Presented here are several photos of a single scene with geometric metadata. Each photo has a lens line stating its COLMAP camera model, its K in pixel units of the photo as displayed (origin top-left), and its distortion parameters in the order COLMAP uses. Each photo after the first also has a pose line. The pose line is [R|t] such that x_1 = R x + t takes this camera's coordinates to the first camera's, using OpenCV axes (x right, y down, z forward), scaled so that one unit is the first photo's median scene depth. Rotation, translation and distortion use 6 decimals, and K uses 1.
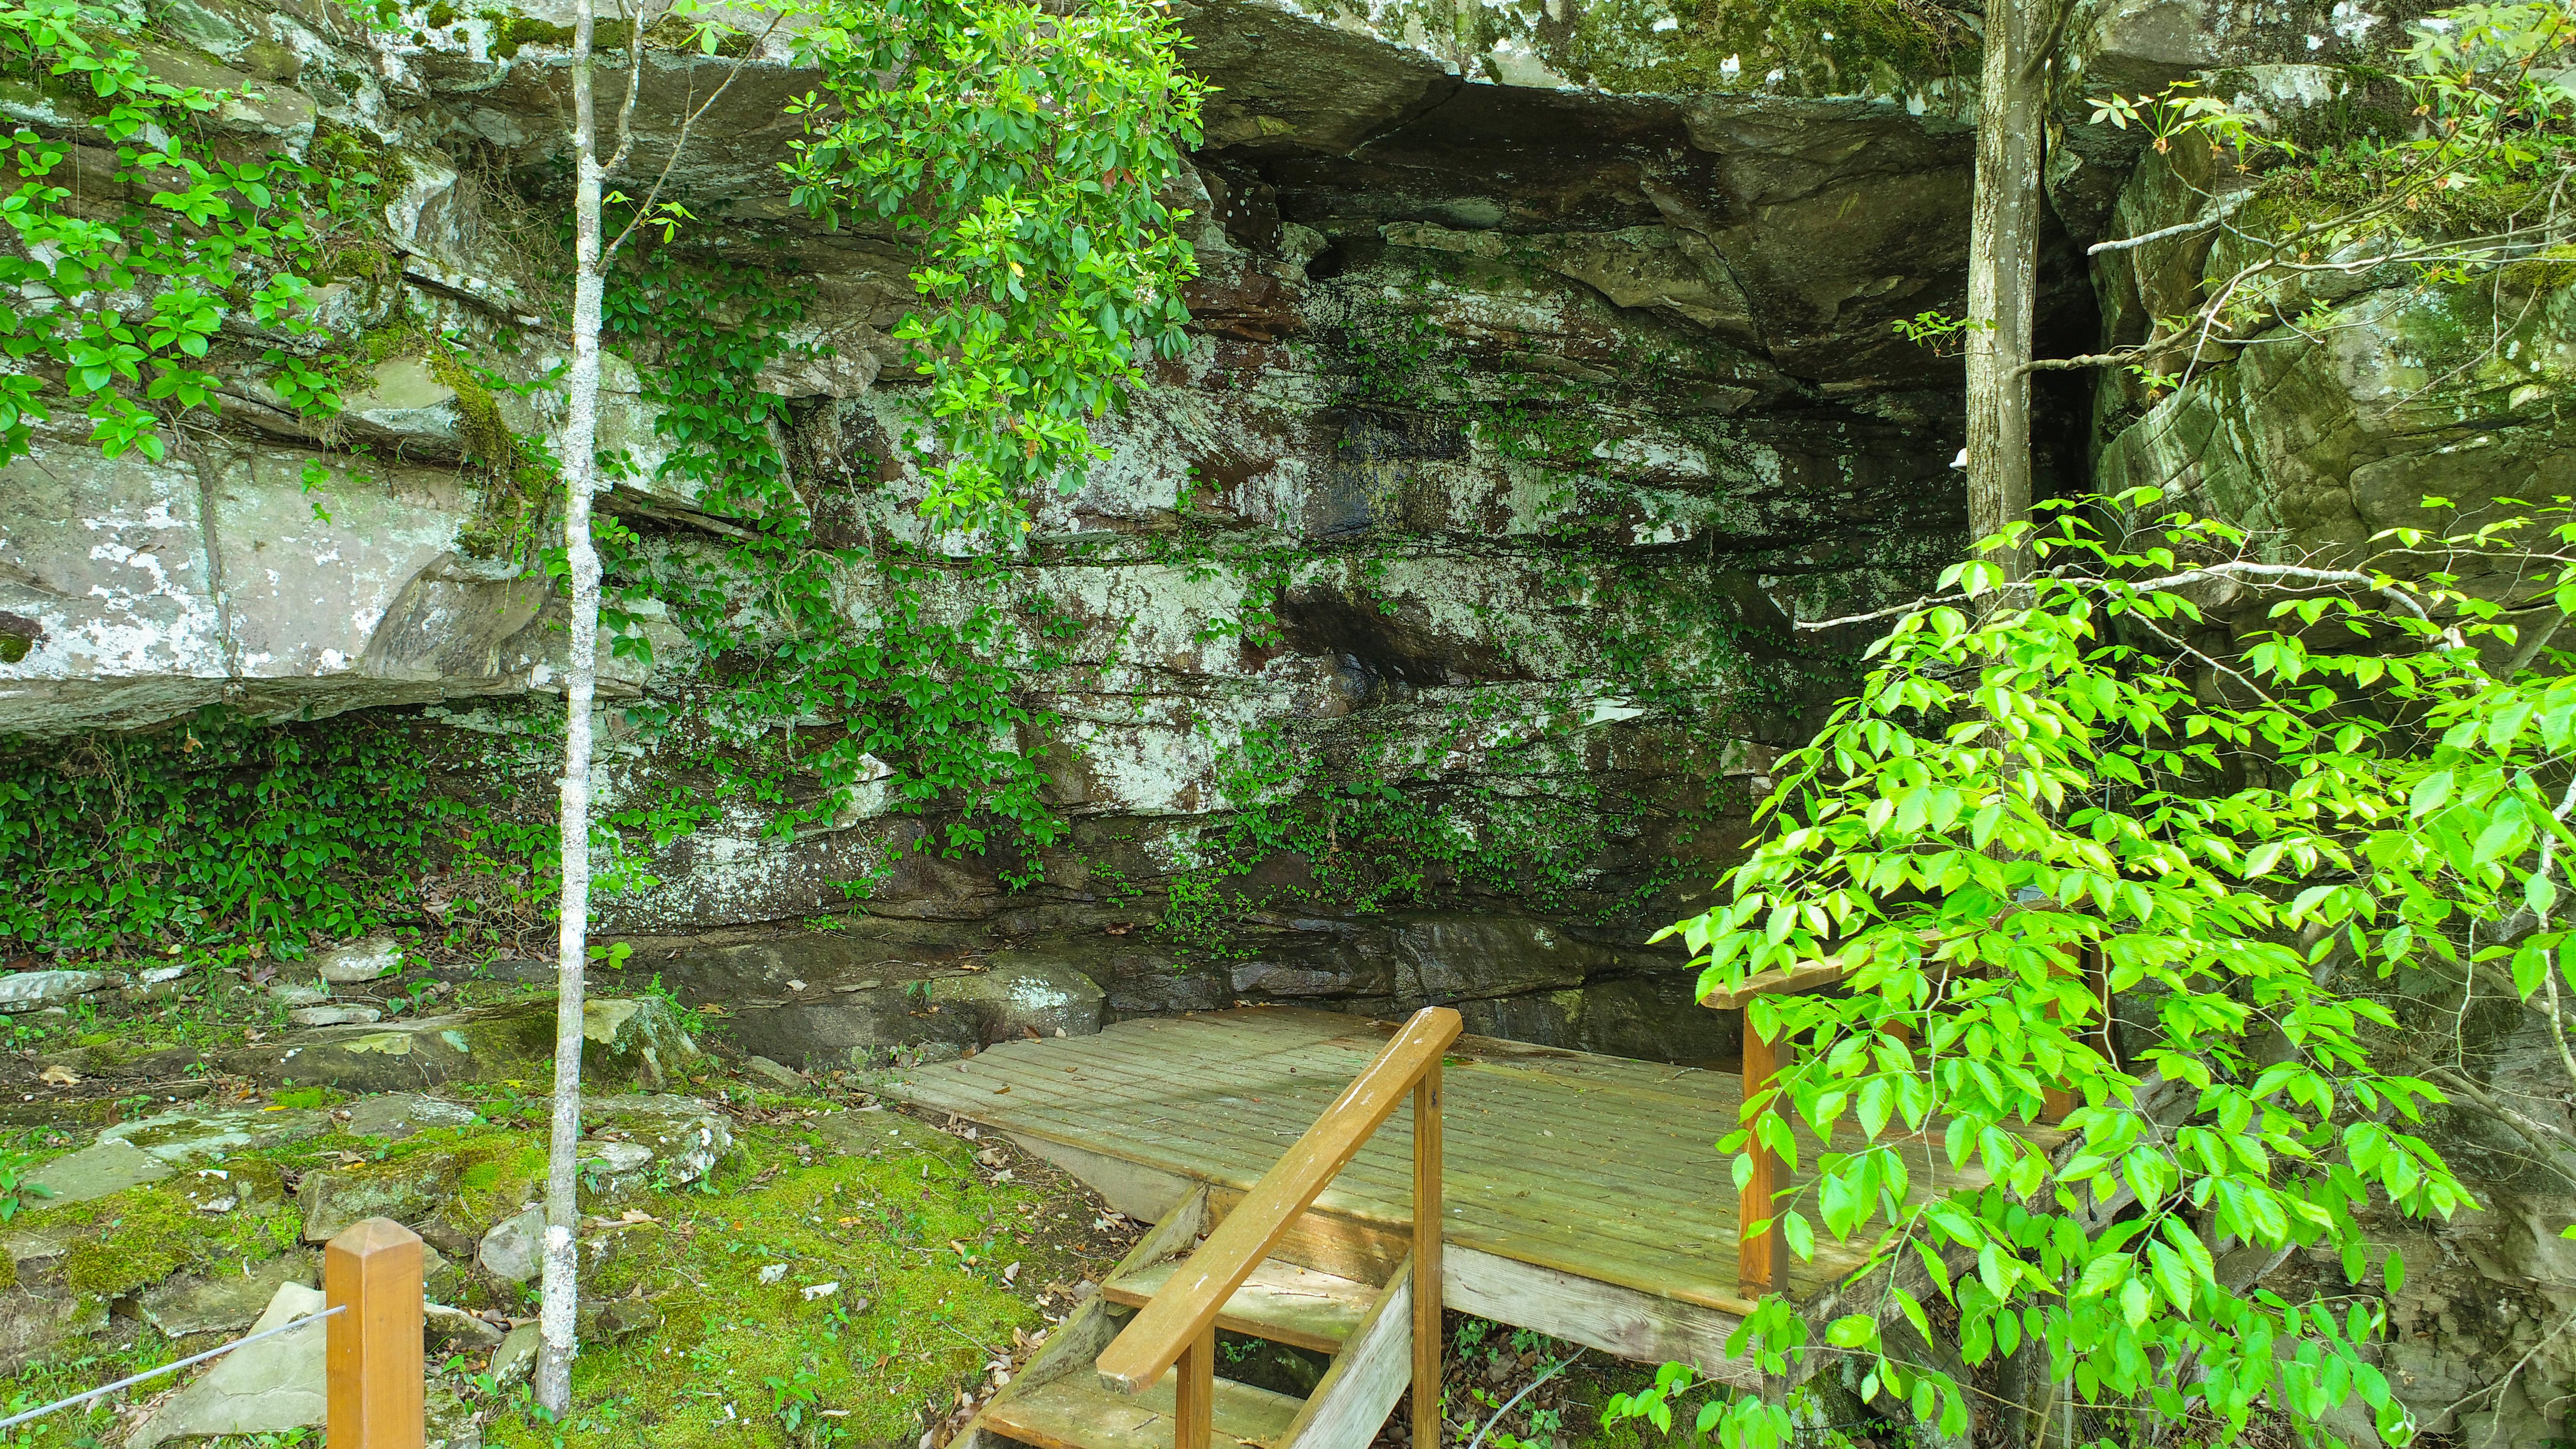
lens RADIAL K [[1743.9, 0, 1278.5], [0, 1743.9, 719.9], [0, 0, 1]] dist [-0.009193, 0.003515]
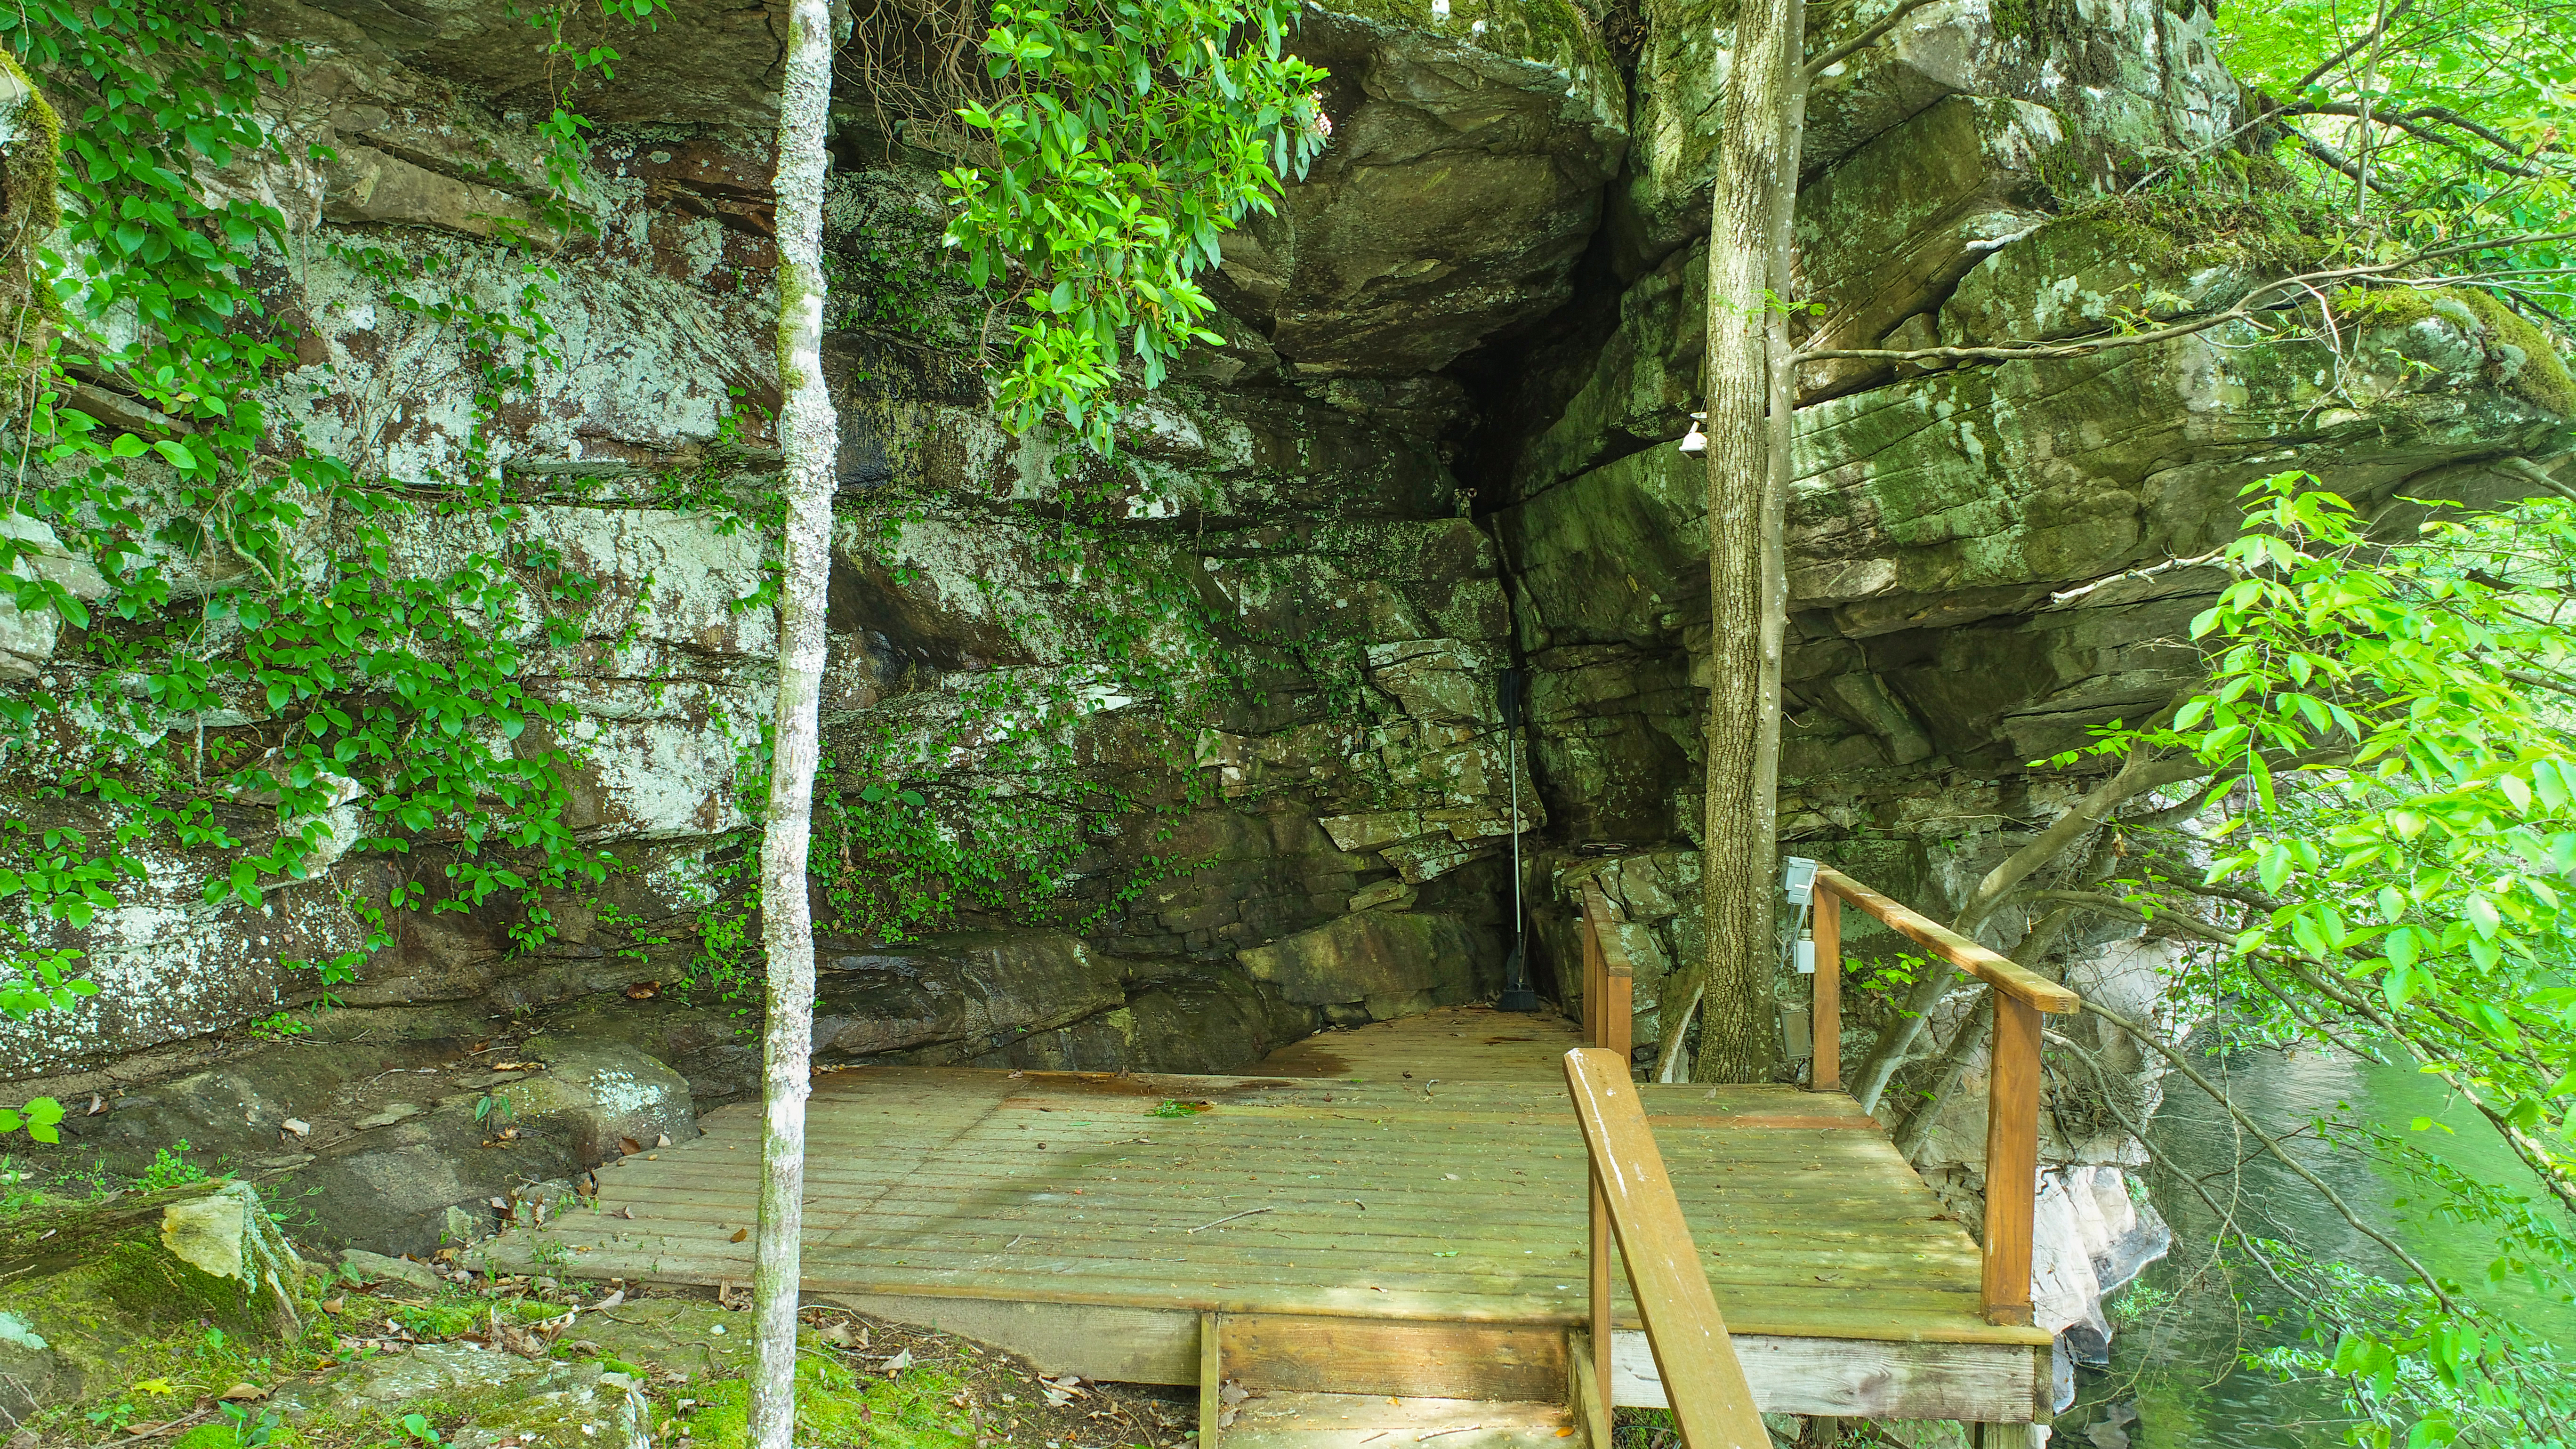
lens RADIAL K [[1743.9, 0, 1290.2], [0, 1743.9, 721.2], [0, 0, 1]] dist [-0.009193, 0.003515]
pose [[0.833150, -0.012959, 0.552895, -0.273430], [0.010763, 0.999916, 0.007219, 0.000949], [-0.552942, -0.000064, 0.833220, 0.218529]]
